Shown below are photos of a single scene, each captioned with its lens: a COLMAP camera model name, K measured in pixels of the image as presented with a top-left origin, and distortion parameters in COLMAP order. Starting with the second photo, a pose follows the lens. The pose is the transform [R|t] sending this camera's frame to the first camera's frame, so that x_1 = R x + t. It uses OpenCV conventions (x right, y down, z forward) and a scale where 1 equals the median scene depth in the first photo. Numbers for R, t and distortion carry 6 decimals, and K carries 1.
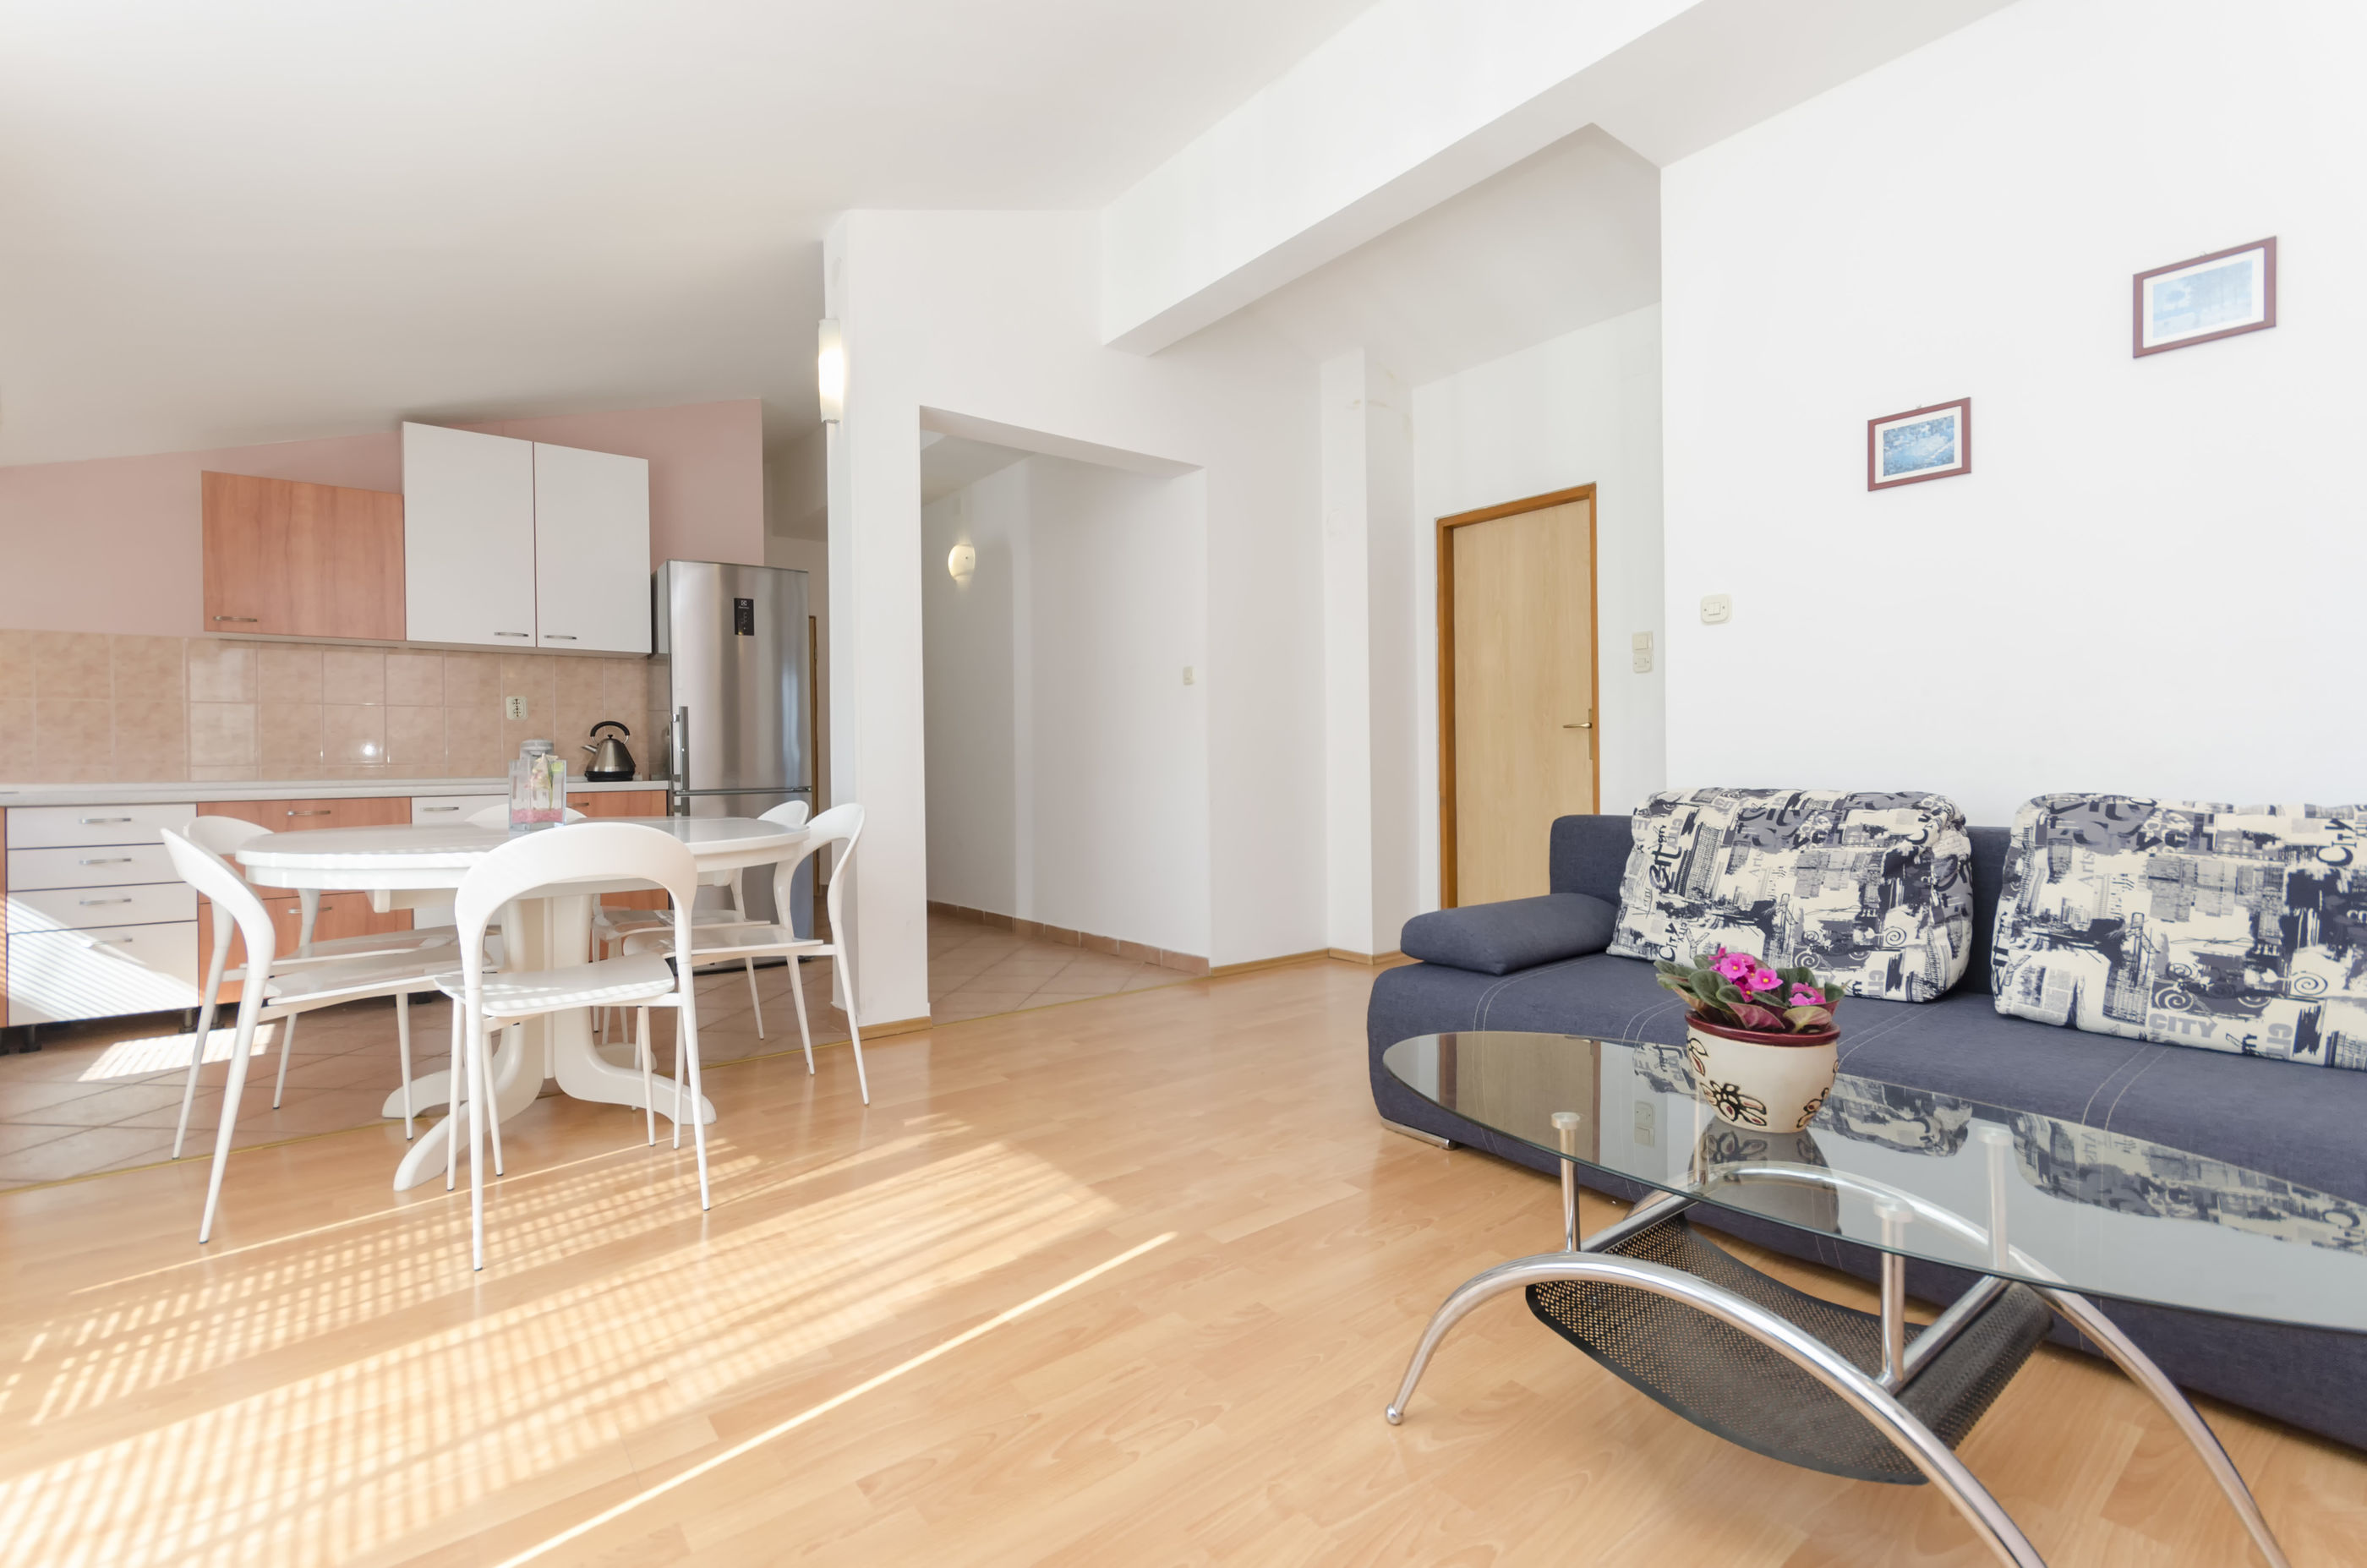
lens RADIAL K [[1061.1, 0, 1168.0], [0, 1061.1, 739.8], [0, 0, 1]] dist [0.014846, -0.002864]
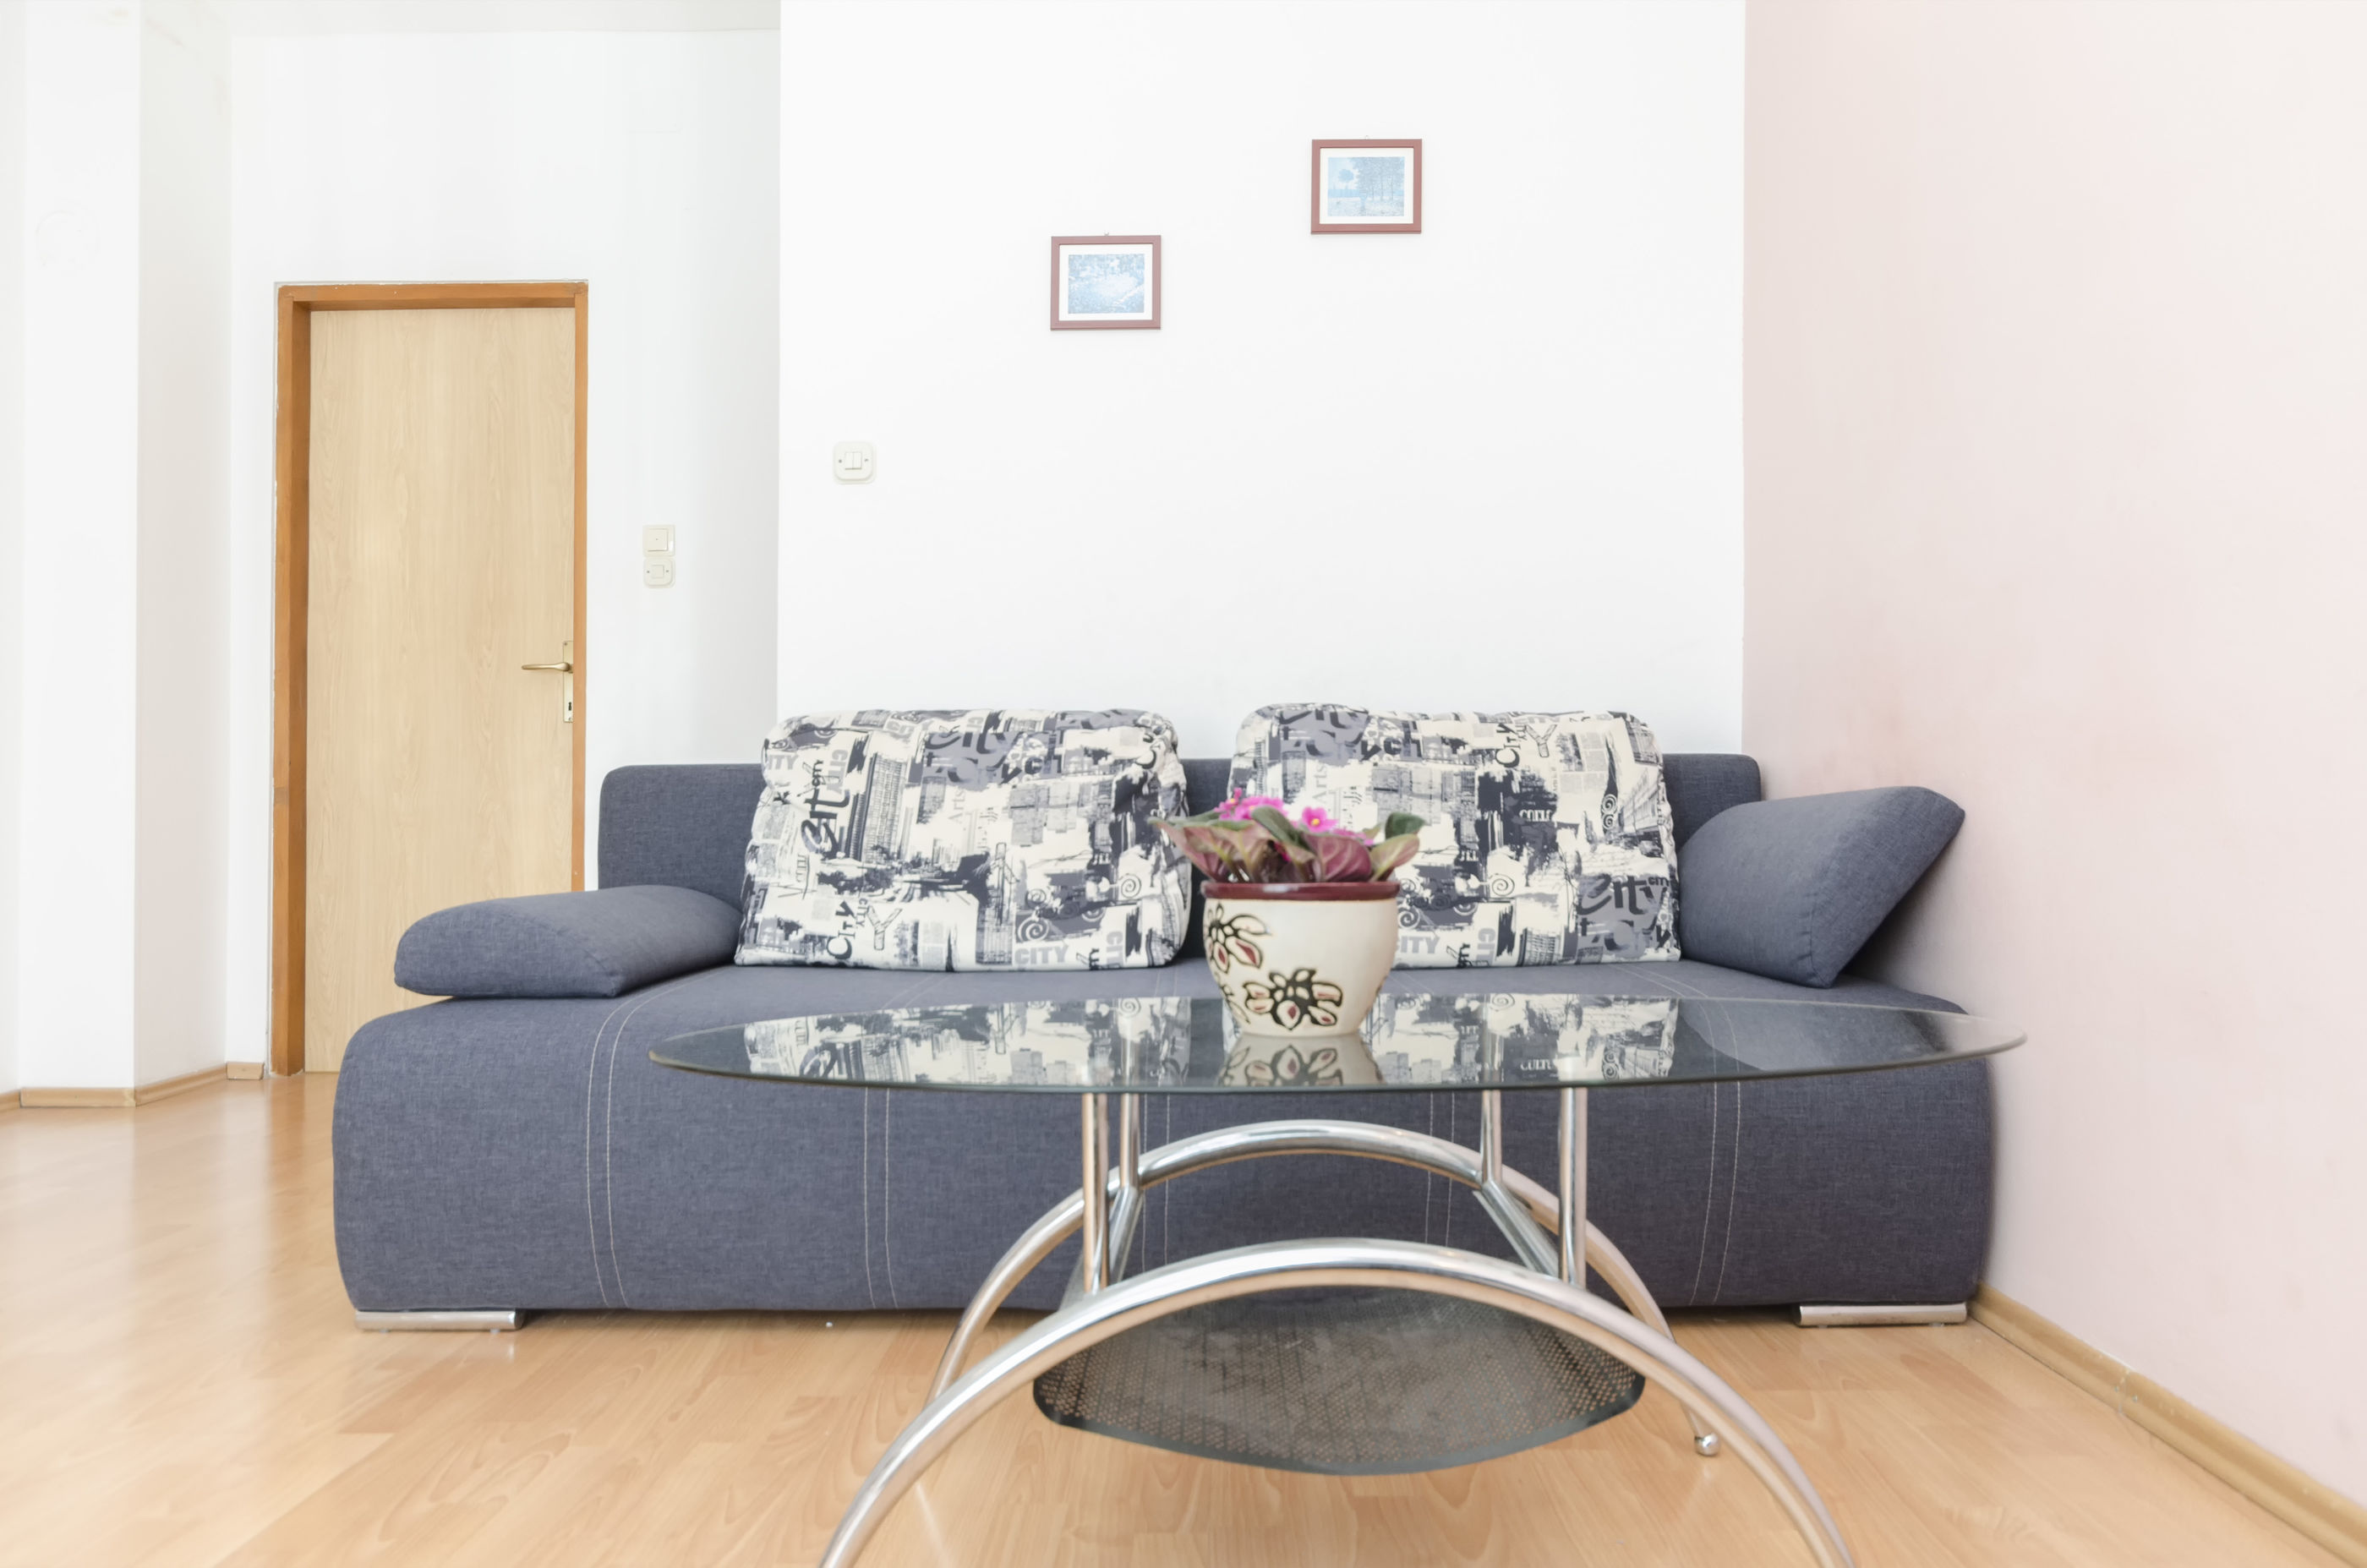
lens RADIAL K [[1569.9, 0, 1196.4], [0, 1569.9, 784.6], [0, 0, 1]] dist [0.004259, 0.003442]
pose [[0.628462, 0.028269, 0.777327, -0.154888], [-0.016271, 0.999598, -0.023197, 0.128202], [-0.777670, 0.001931, 0.628670, 0.241082]]
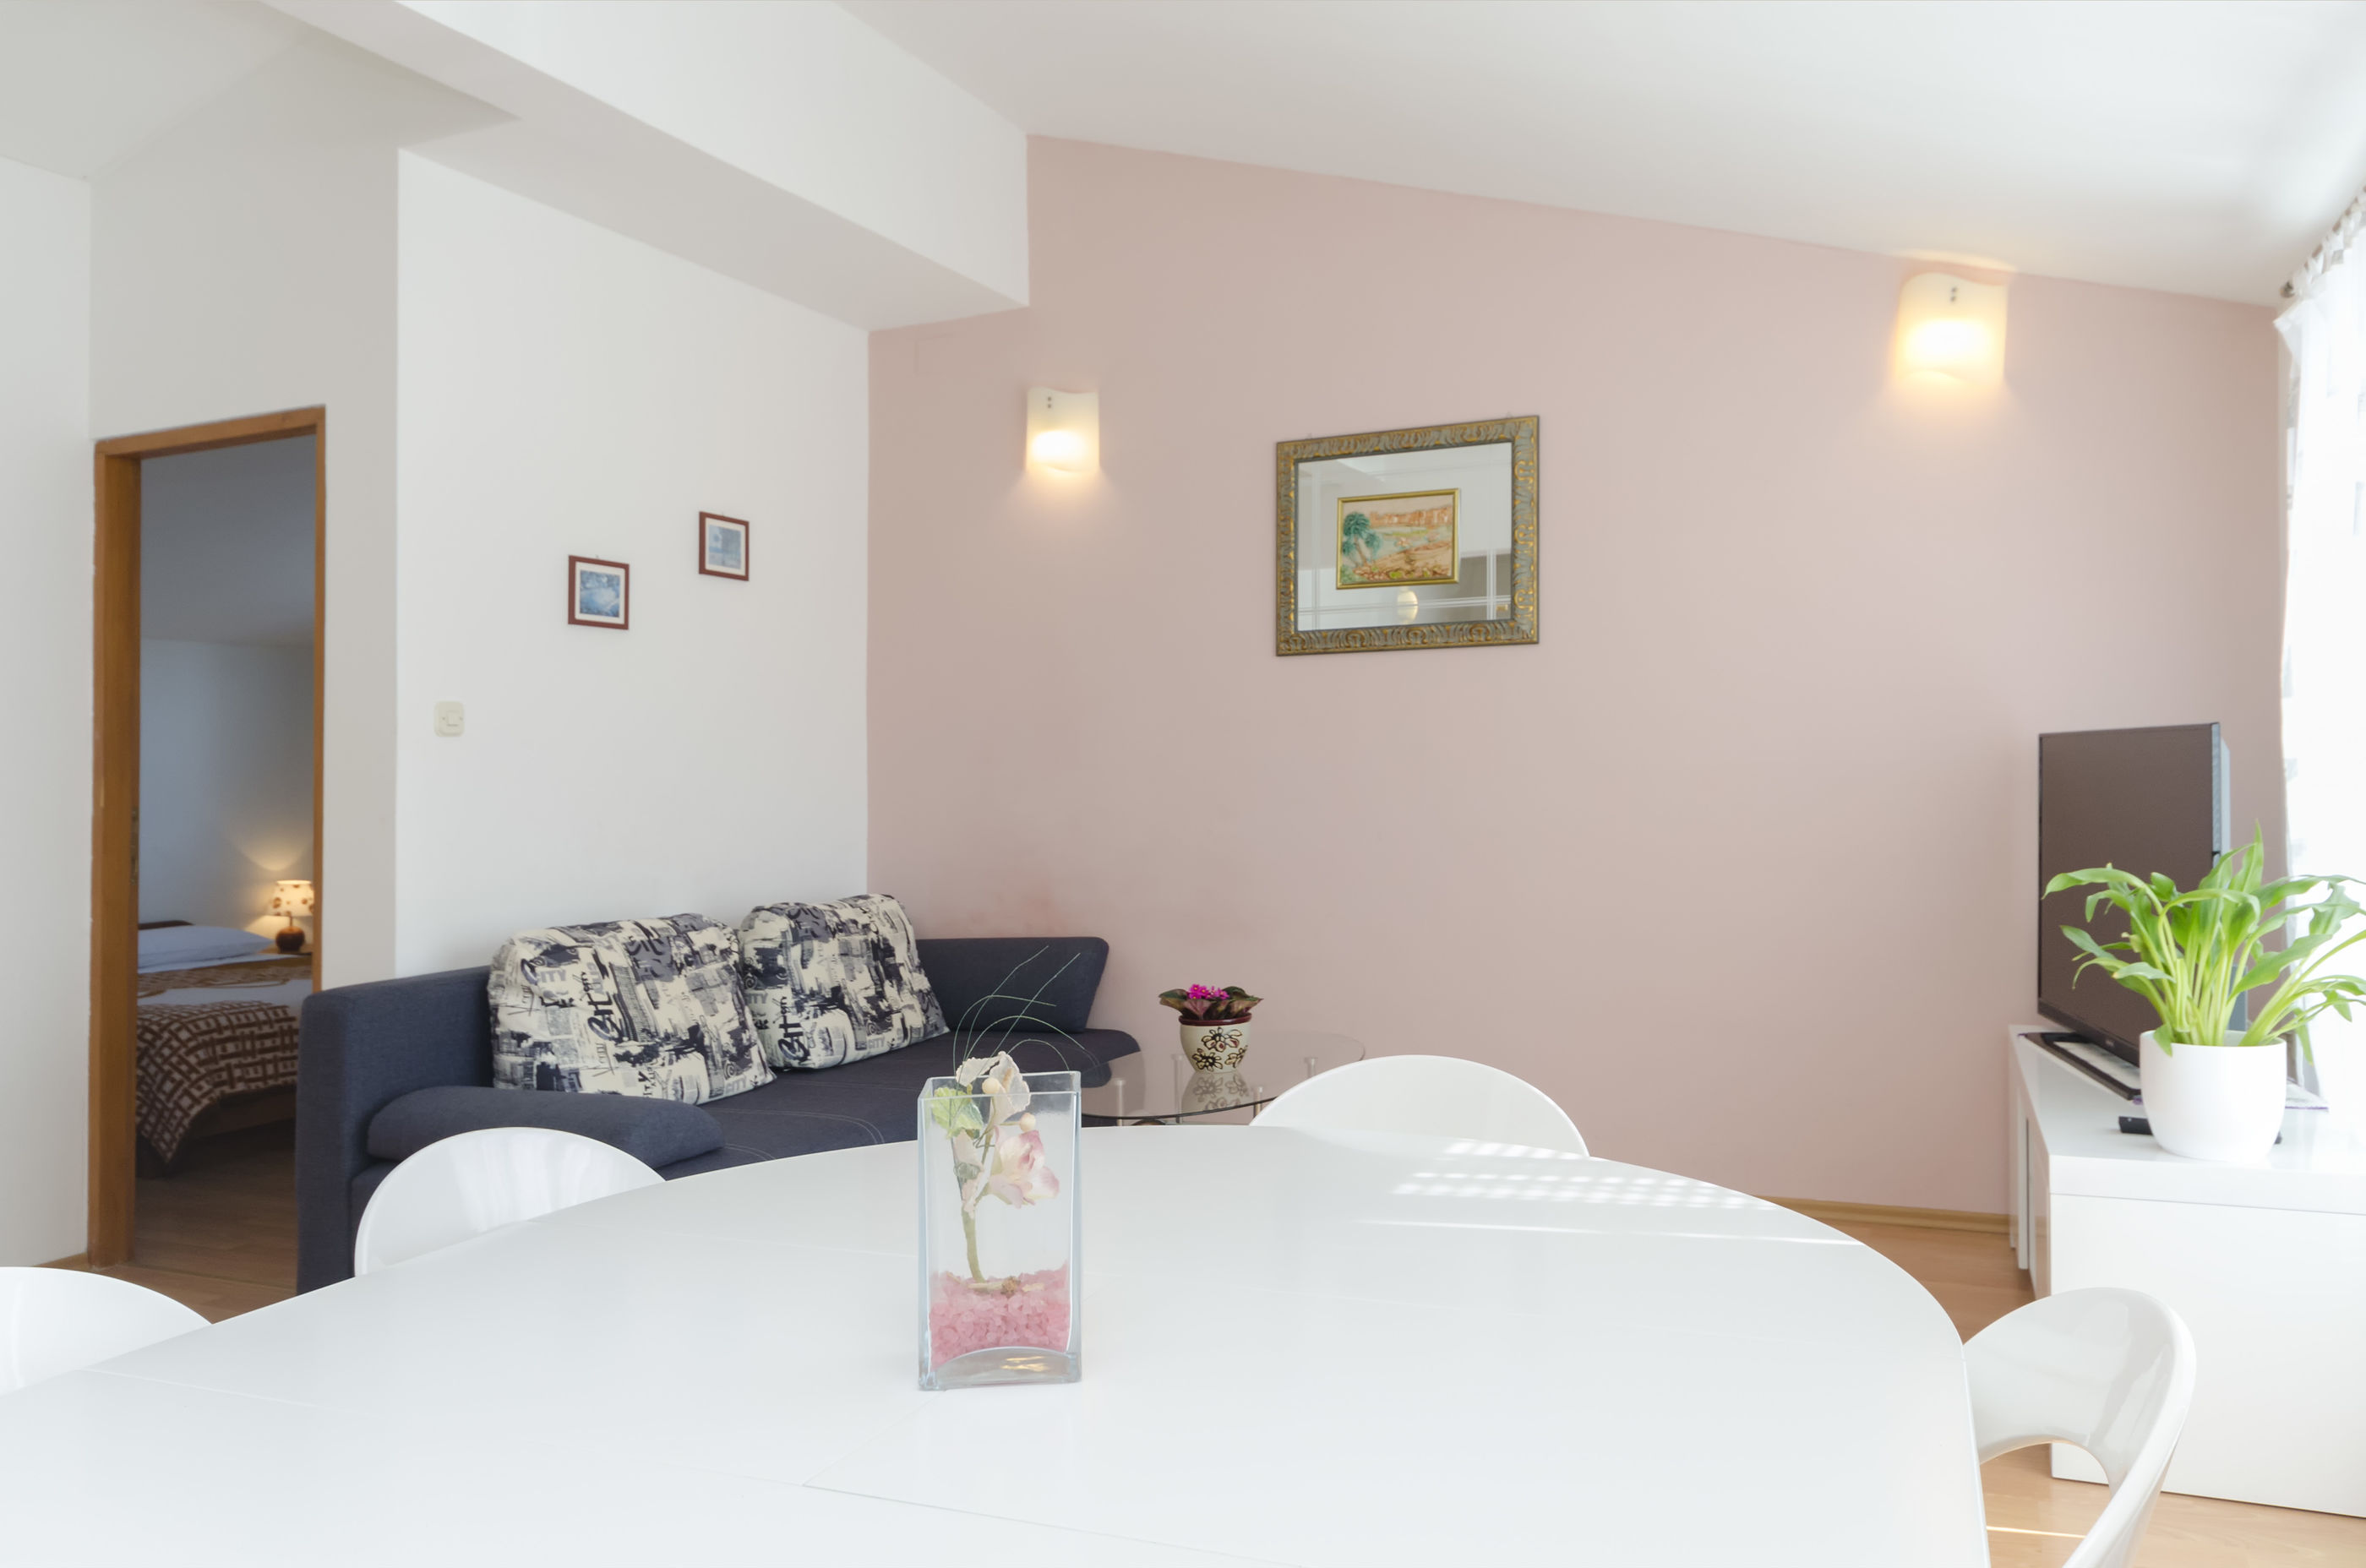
lens RADIAL K [[1691.6, 0, 1257.6], [0, 1691.6, 735.3], [0, 0, 1]] dist [-0.030911, 0.013711]
pose [[-0.497896, 0.048264, 0.865892, -1.164315], [0.014065, 0.998768, -0.047583, -0.046657], [-0.867122, -0.011513, -0.497962, 1.363768]]
